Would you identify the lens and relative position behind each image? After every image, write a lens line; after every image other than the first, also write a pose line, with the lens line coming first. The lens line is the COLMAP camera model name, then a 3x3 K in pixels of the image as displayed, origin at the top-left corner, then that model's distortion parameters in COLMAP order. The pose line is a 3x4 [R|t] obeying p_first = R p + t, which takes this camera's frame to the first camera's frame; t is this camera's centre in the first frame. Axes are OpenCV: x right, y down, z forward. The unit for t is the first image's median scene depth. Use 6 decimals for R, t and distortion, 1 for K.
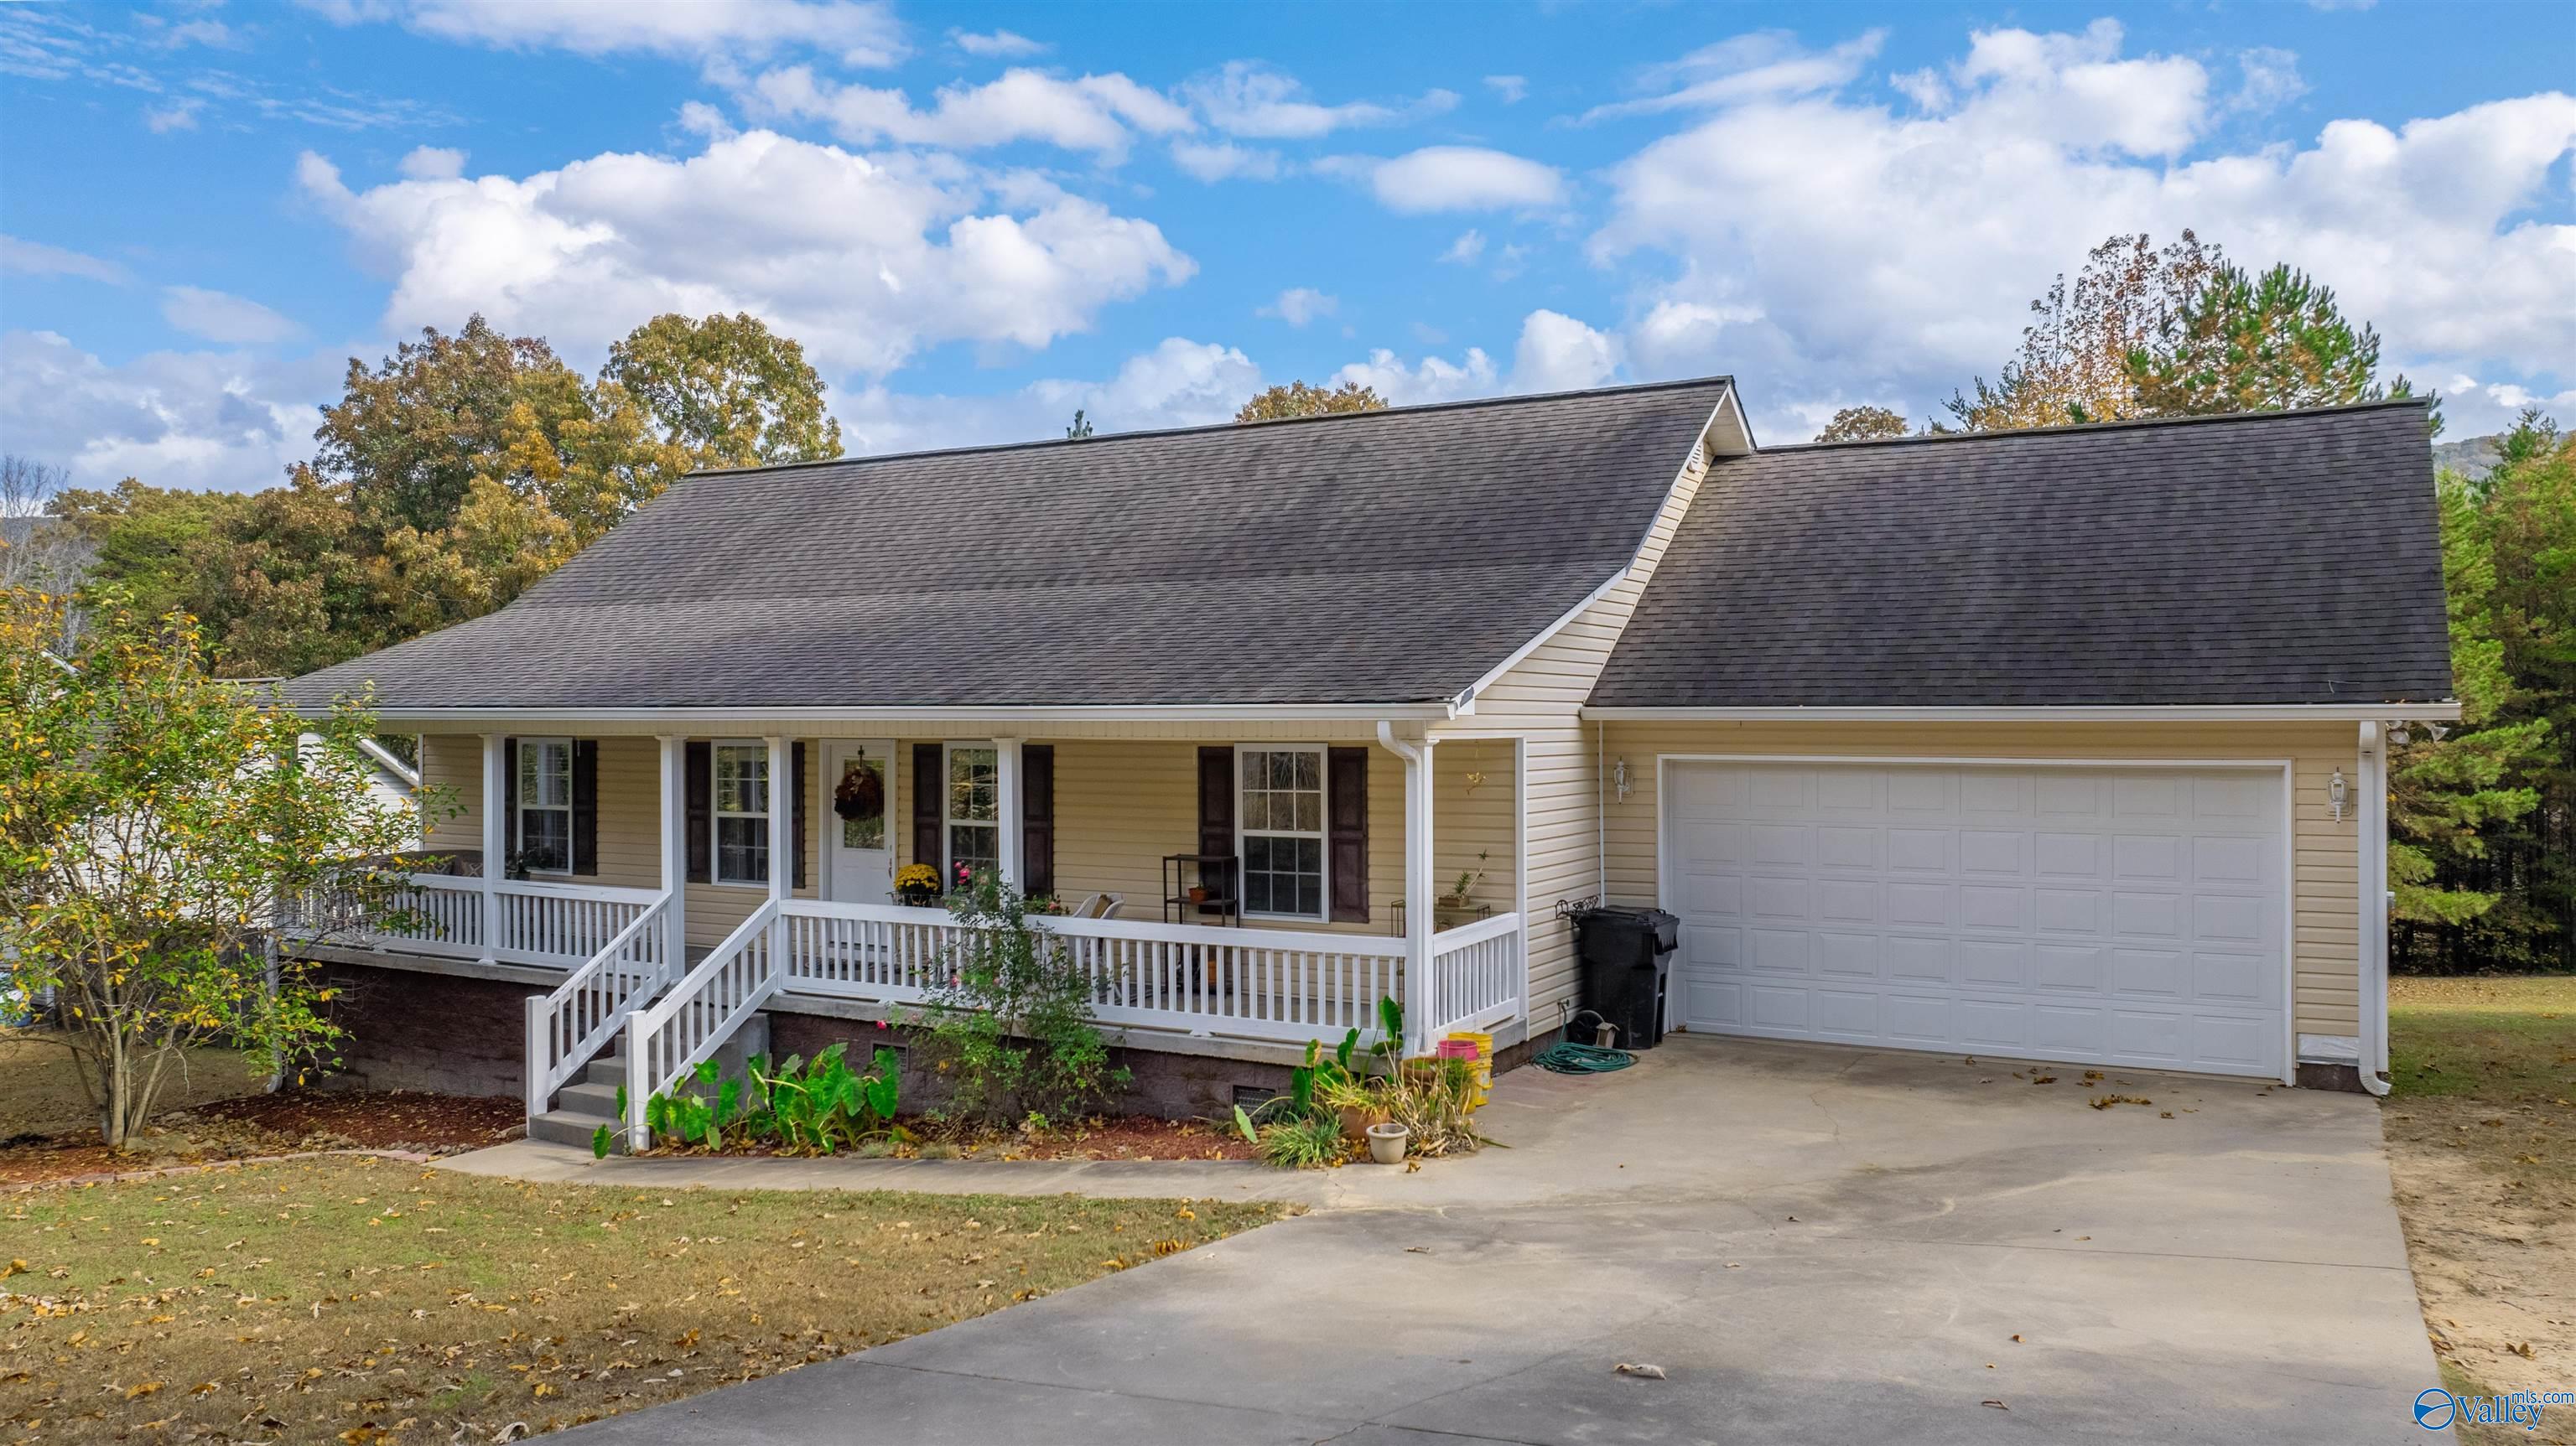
lens RADIAL K [[1810.8, 0, 1286.7], [0, 1810.8, 733.4], [0, 0, 1]] dist [-0.010516, -0.005357]
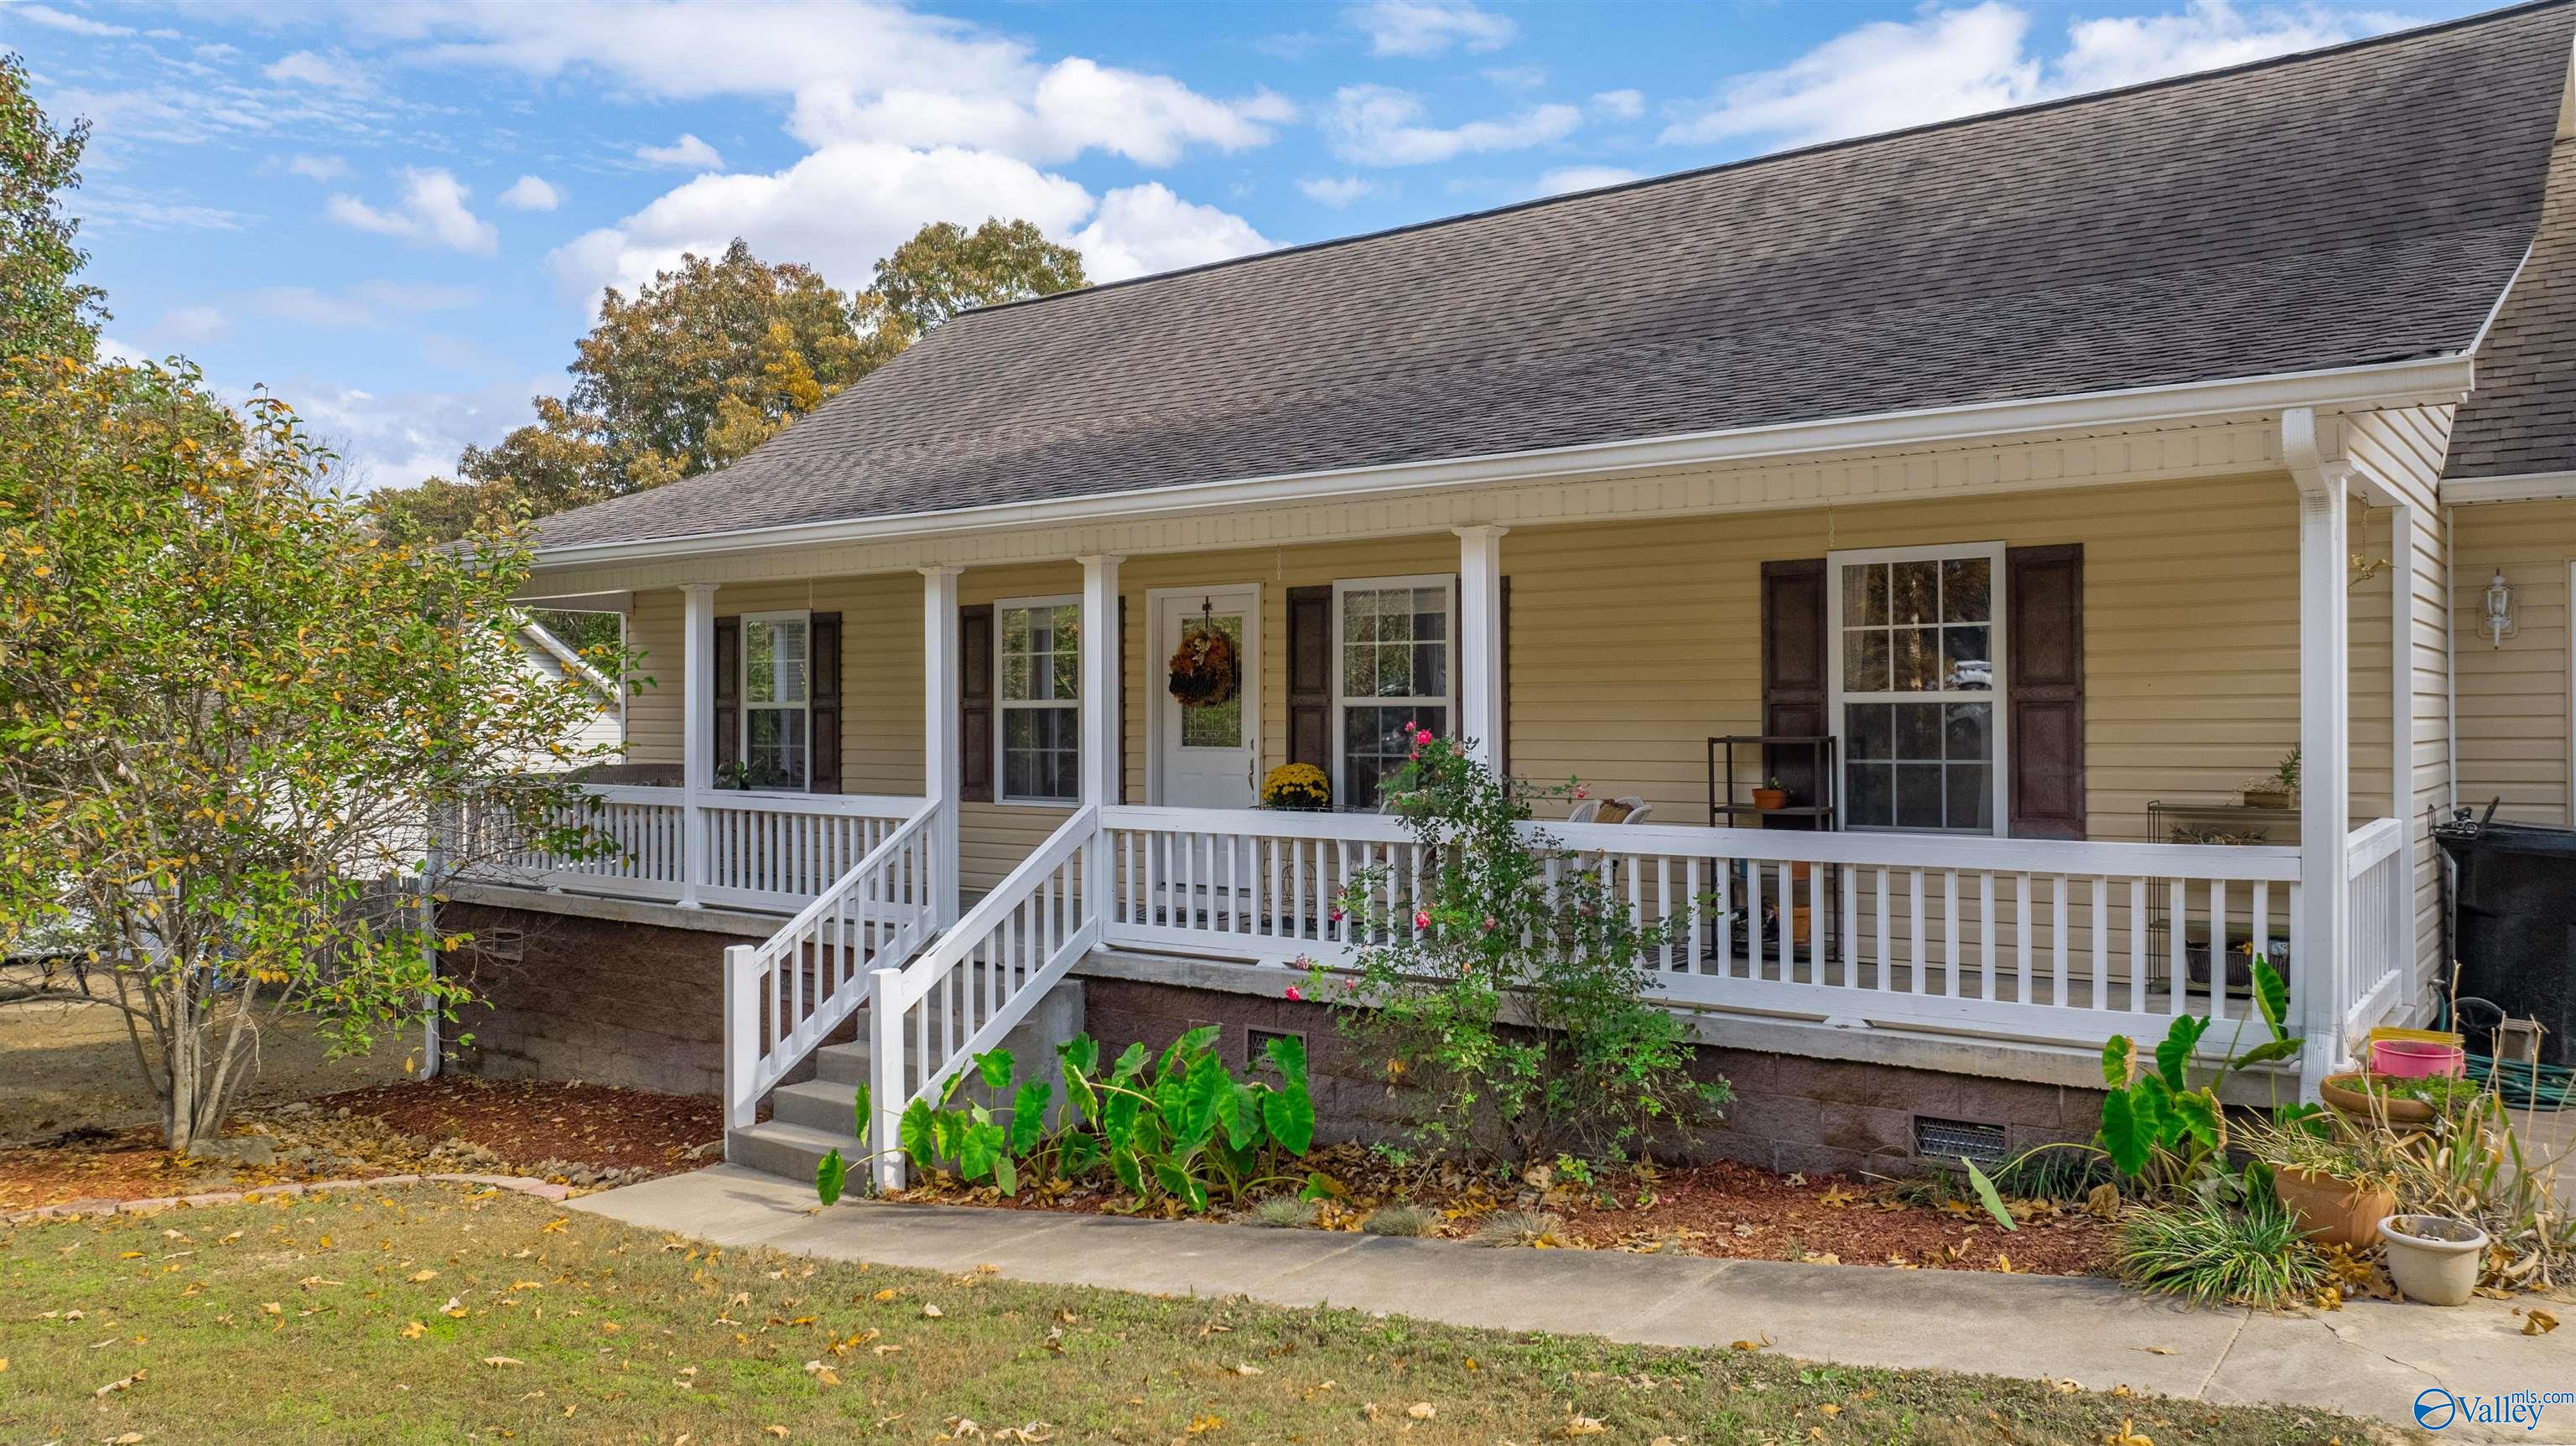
lens RADIAL K [[1826.8, 0, 1288.0], [0, 1826.8, 723.0], [0, 0, 1]] dist [-0.015624, 0.001798]
pose [[0.990384, -0.000523, -0.138347, -0.124294], [-0.000349, 0.999980, -0.006275, 0.067218], [0.138348, 0.006263, 0.990364, 0.363755]]
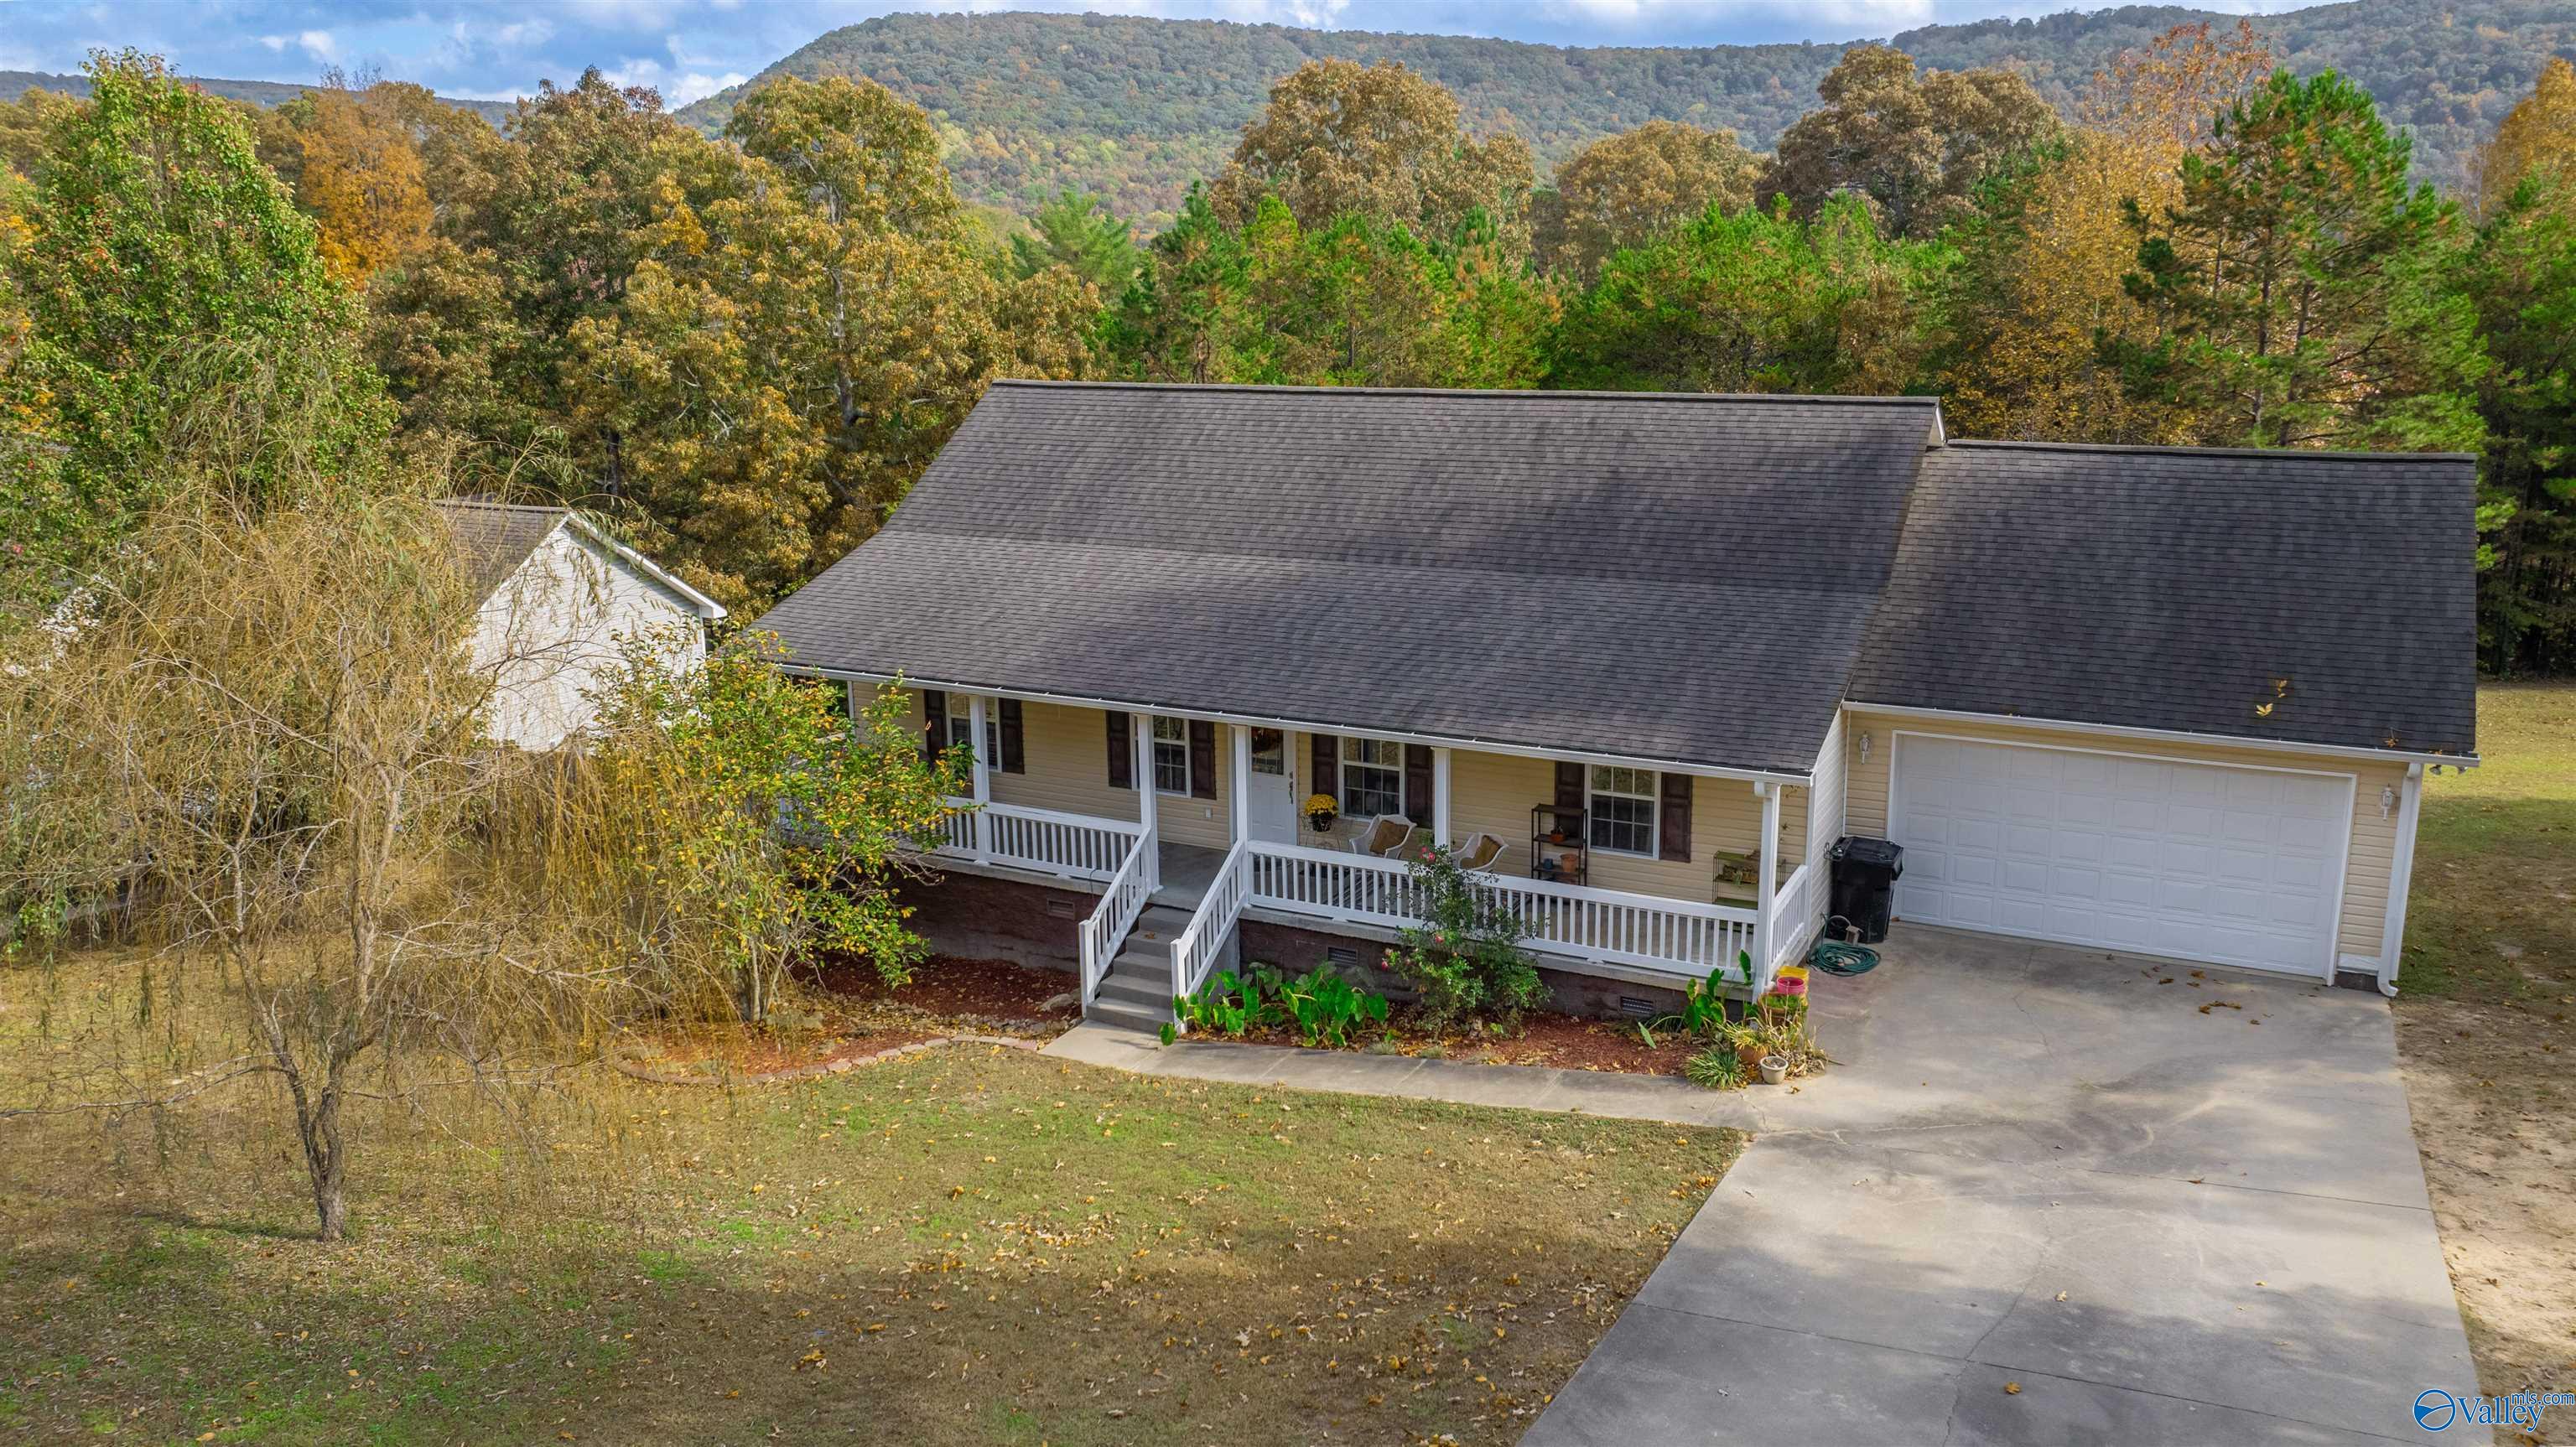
lens RADIAL K [[1826.9, 0, 1288.0], [0, 1826.9, 723.5], [0, 0, 1]] dist [-0.015624, 0.001798]
pose [[0.999261, -0.019320, 0.033244, -0.297840], [0.011349, 0.974276, 0.225073, -0.308841], [-0.036737, -0.224530, 0.973774, -0.325500]]
